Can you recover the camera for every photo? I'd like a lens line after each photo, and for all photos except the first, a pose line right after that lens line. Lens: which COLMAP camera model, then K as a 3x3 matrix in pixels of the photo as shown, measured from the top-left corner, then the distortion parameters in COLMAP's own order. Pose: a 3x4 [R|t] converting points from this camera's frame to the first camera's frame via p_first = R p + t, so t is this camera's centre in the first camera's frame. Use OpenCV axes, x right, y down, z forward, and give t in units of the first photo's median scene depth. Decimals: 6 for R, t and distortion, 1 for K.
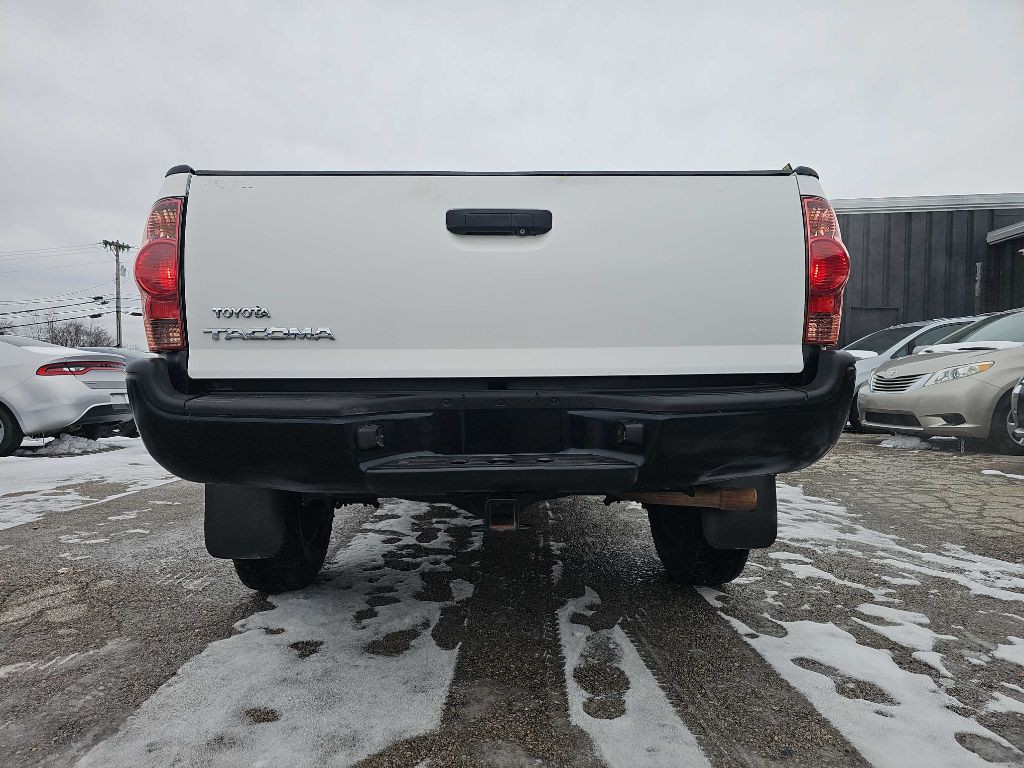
lens RADIAL K [[671.3, 0, 506.2], [0, 671.3, 386.0], [0, 0, 1]] dist [0.050726, -0.039943]
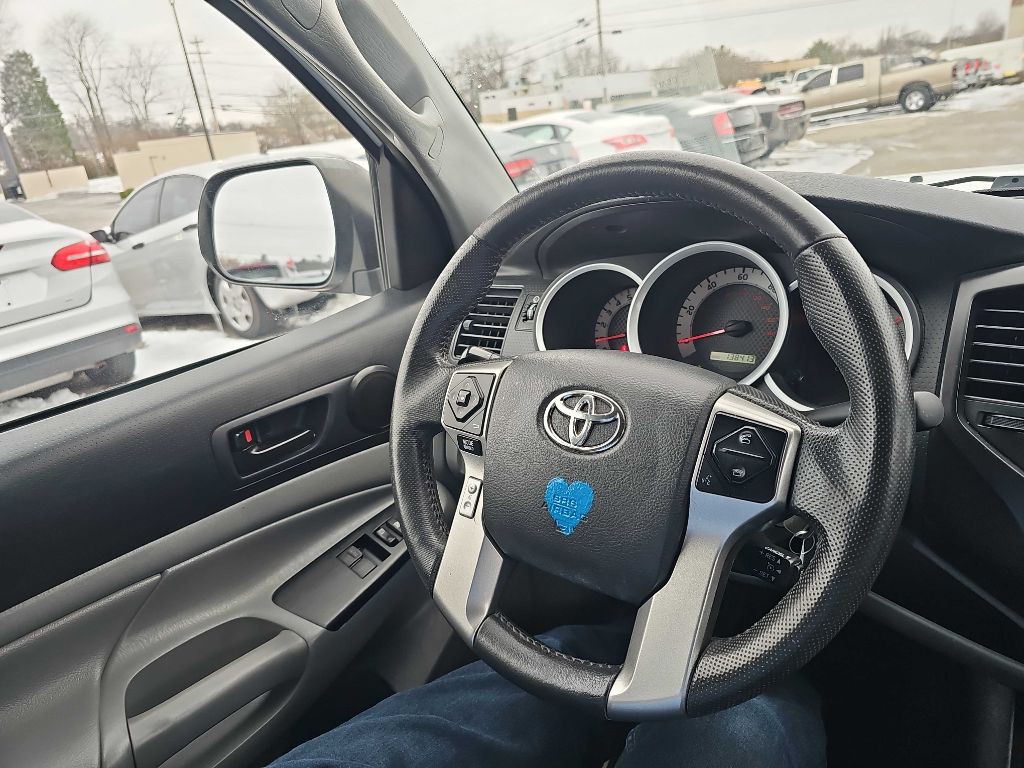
lens RADIAL K [[671.3, 0, 509.3], [0, 671.3, 385.0], [0, 0, 1]] dist [0.050726, -0.039943]
pose [[0.768627, 0.148826, -0.622144, -0.181305], [0.113942, 0.925156, 0.362081, -0.317916], [0.629467, -0.349194, 0.694143, 2.550578]]
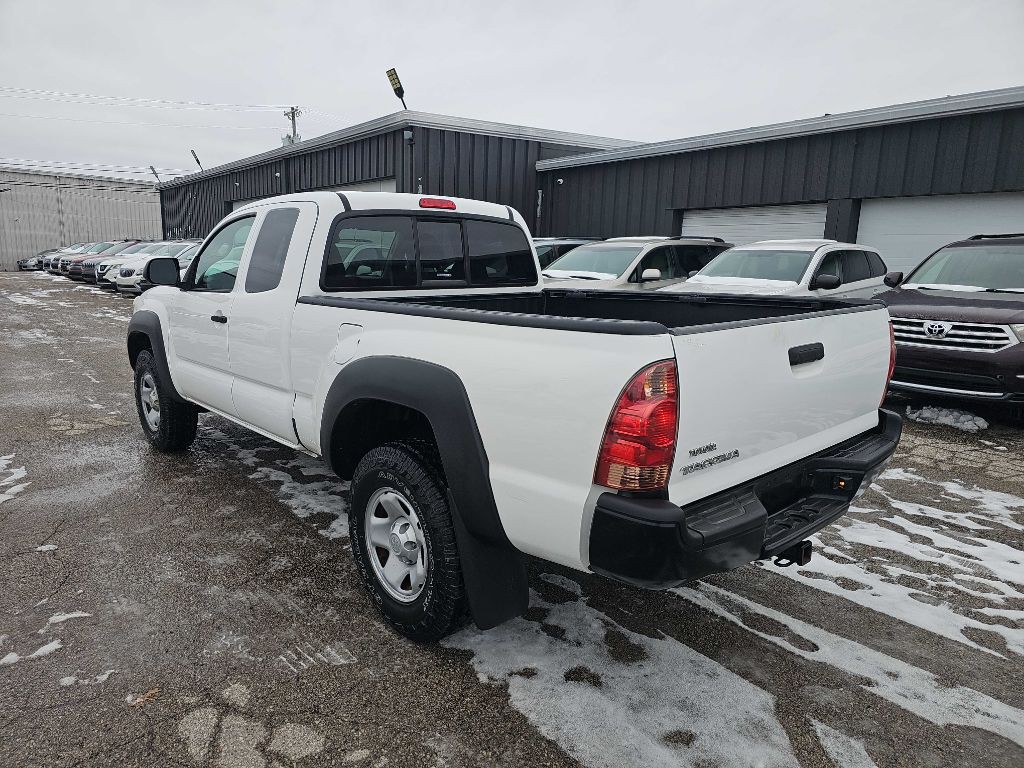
lens RADIAL K [[671.3, 0, 510.1], [0, 671.3, 385.7], [0, 0, 1]] dist [0.050726, -0.039943]
pose [[0.768242, -0.107010, 0.631152, -1.103767], [-0.015607, 0.982506, 0.185577, -0.345426], [-0.639969, -0.152419, 0.753132, 0.254715]]
